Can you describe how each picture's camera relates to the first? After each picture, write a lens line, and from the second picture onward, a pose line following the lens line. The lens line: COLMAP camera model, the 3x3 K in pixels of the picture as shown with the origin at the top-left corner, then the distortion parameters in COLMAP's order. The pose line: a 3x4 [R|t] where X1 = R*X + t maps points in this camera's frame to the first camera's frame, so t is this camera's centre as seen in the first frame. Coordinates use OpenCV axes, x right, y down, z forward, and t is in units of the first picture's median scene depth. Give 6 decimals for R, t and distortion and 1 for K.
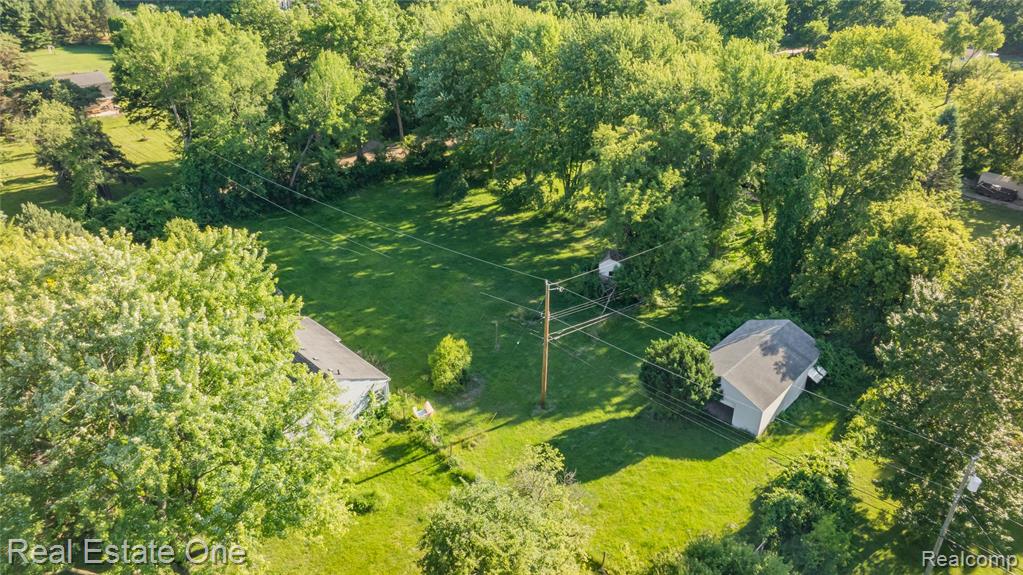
lens RADIAL K [[737.2, 0, 516.1], [0, 737.2, 282.5], [0, 0, 1]] dist [-0.009731, 0.003974]
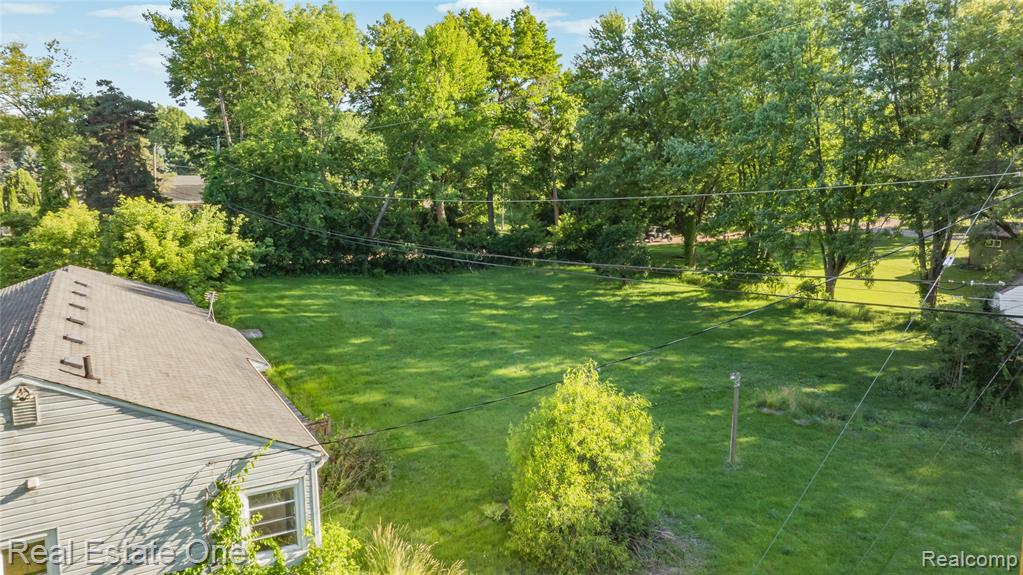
lens RADIAL K [[737.2, 0, 516.1], [0, 737.2, 282.5], [0, 0, 1]] dist [-0.009731, 0.003974]
pose [[0.971203, 0.047602, -0.233449, -0.033310], [-0.117117, 0.948666, -0.293796, 0.085062], [0.207479, 0.312677, 0.926923, 0.463173]]
